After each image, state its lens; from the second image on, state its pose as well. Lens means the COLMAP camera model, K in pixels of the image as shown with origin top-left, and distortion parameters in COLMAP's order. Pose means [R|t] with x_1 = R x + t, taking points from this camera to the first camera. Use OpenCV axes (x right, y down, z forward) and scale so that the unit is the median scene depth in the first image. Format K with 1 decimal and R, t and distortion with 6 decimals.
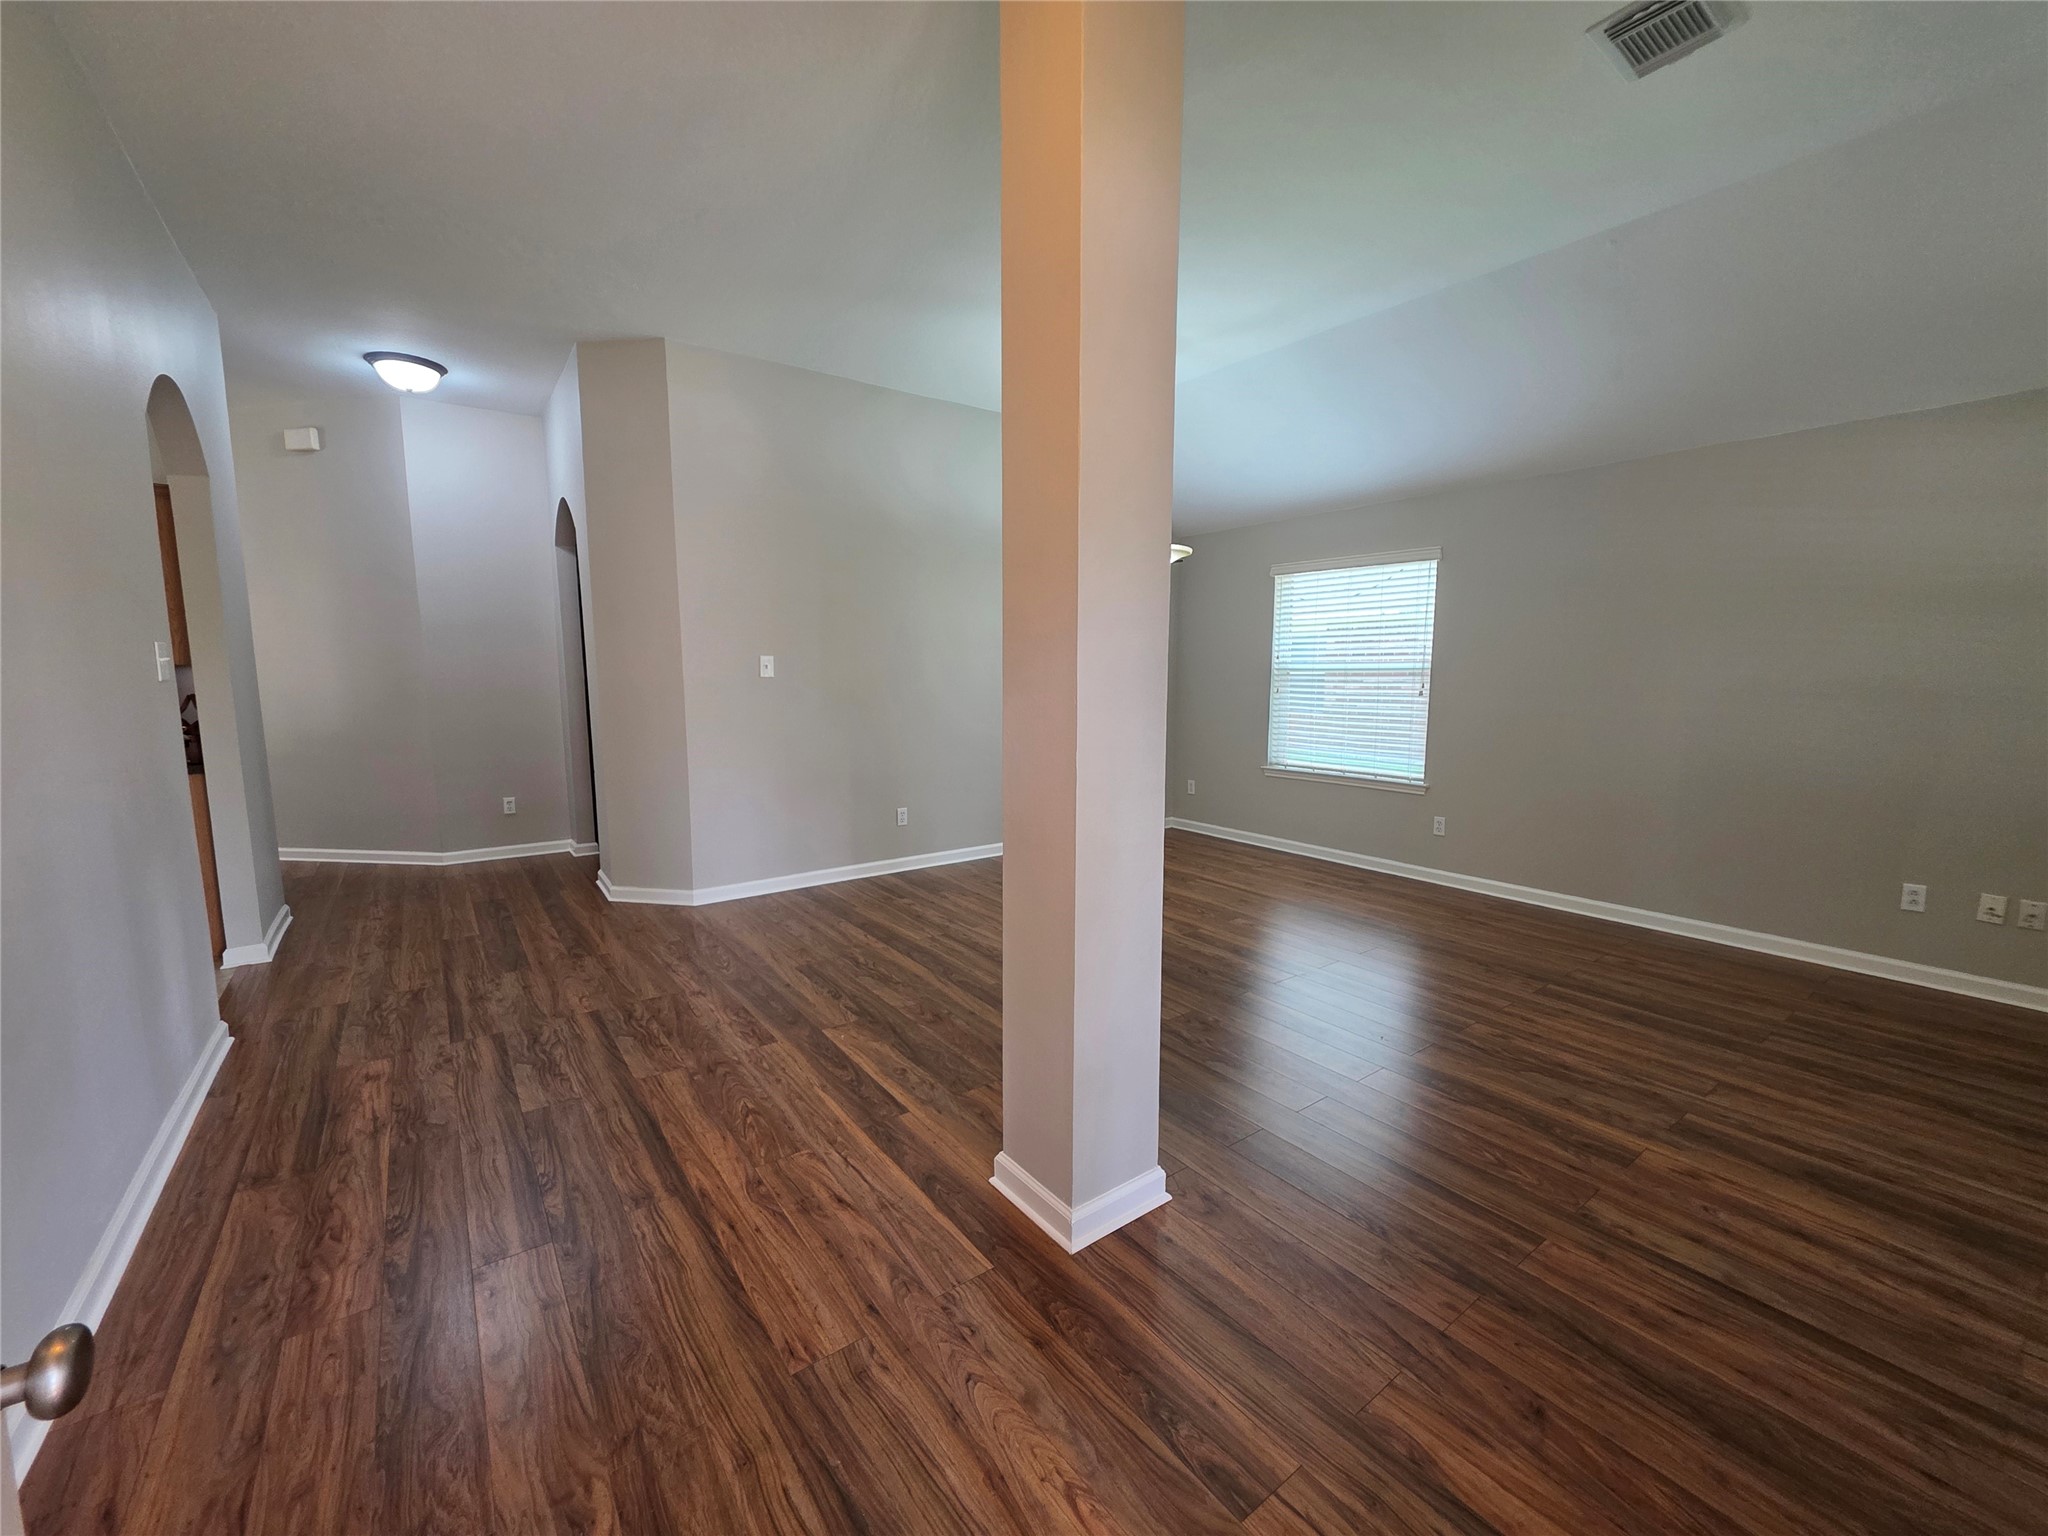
lens RADIAL K [[820.3, 0, 1022.2], [0, 820.3, 769.8], [0, 0, 1]] dist [0.000130, 0.000898]
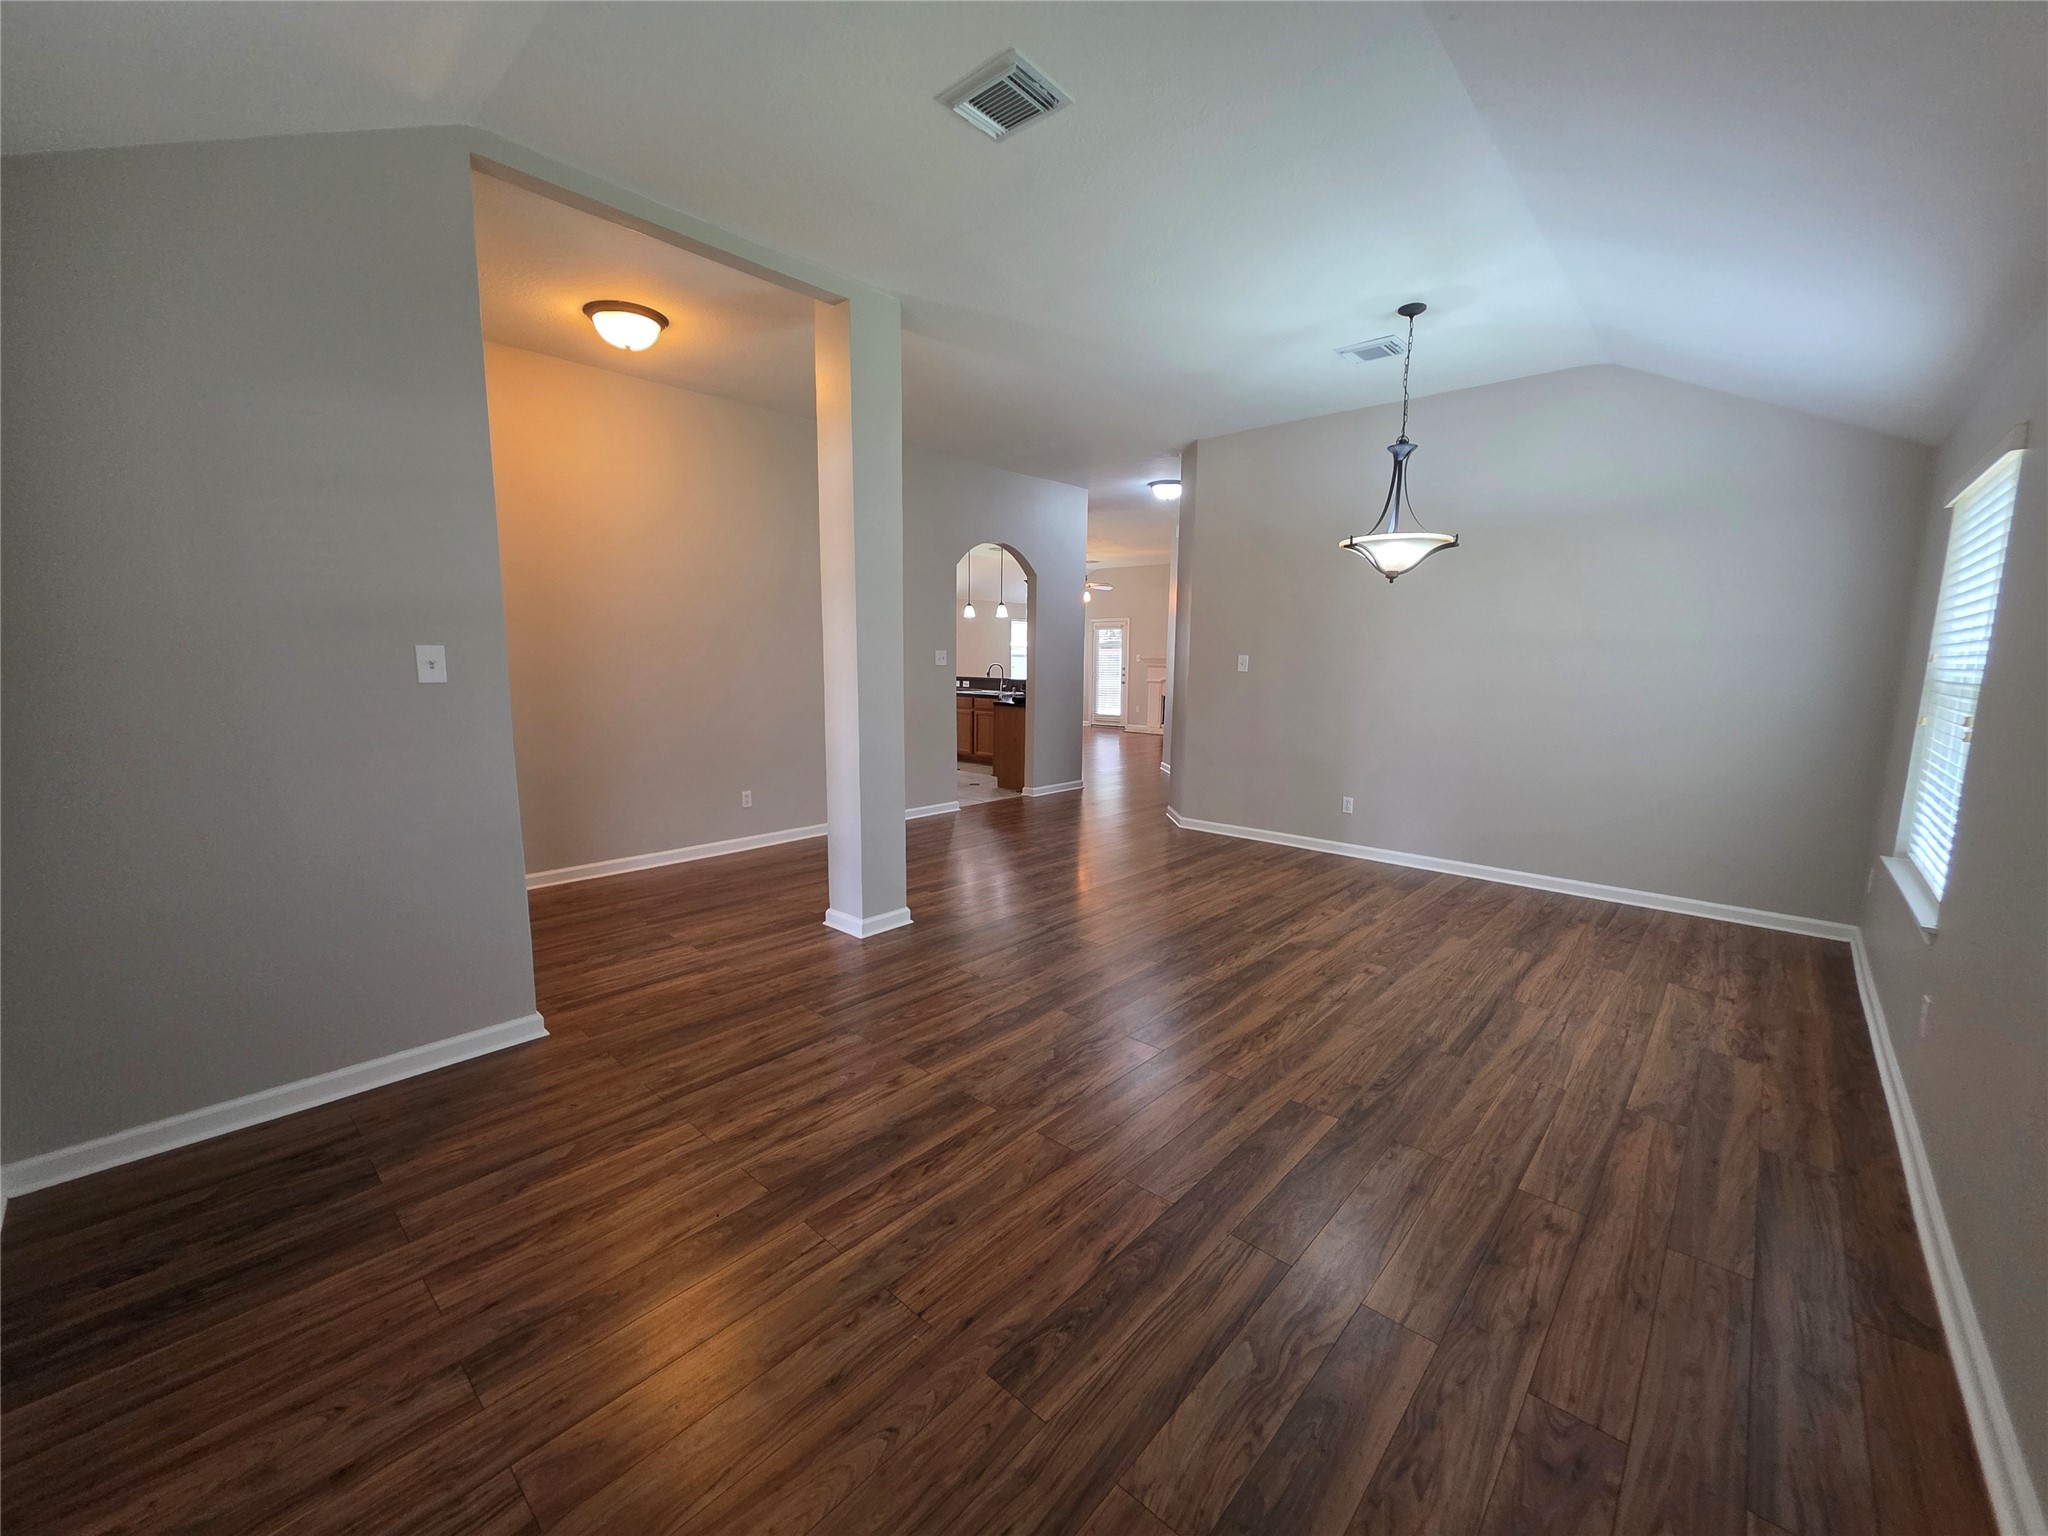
lens RADIAL K [[820.3, 0, 1022.2], [0, 820.3, 769.8], [0, 0, 1]] dist [0.000130, 0.000898]
pose [[0.195680, 0.139113, -0.970751, 1.444971], [-0.129842, 0.984848, 0.114960, -0.099580], [0.972034, 0.103548, 0.210778, 0.637372]]
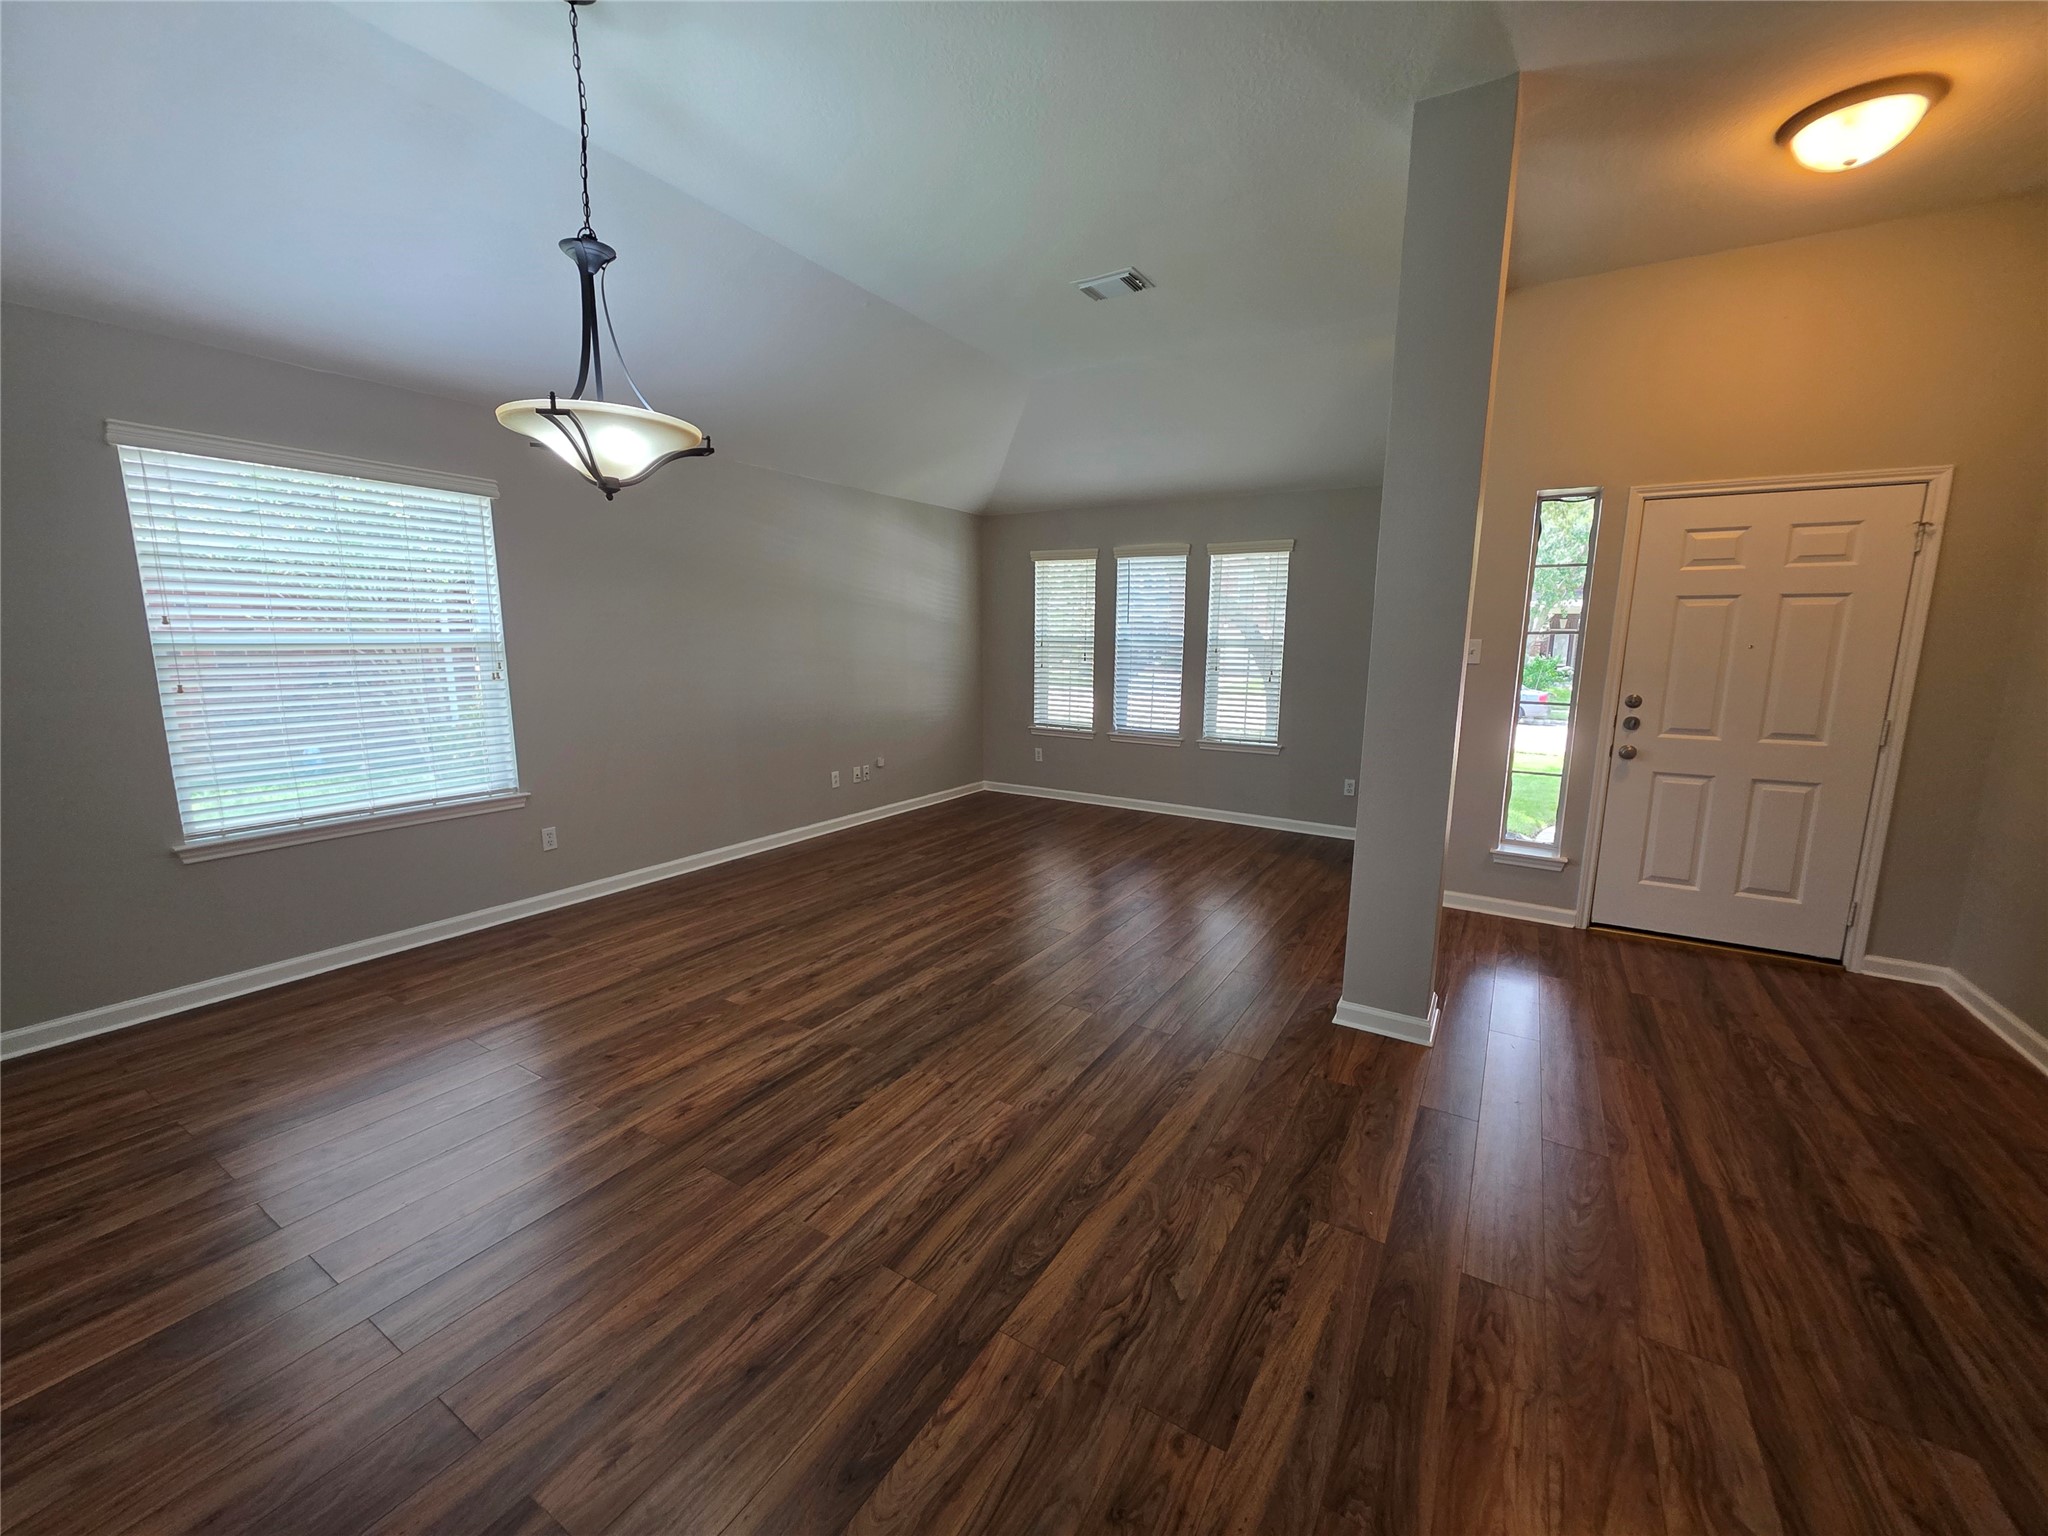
lens RADIAL K [[820.3, 0, 1022.2], [0, 820.3, 769.8], [0, 0, 1]] dist [0.000130, 0.000898]
pose [[-0.375788, -0.157384, 0.913244, -0.667937], [0.102933, 0.972286, 0.209915, -0.201804], [-0.920971, 0.172887, -0.349173, 1.430465]]
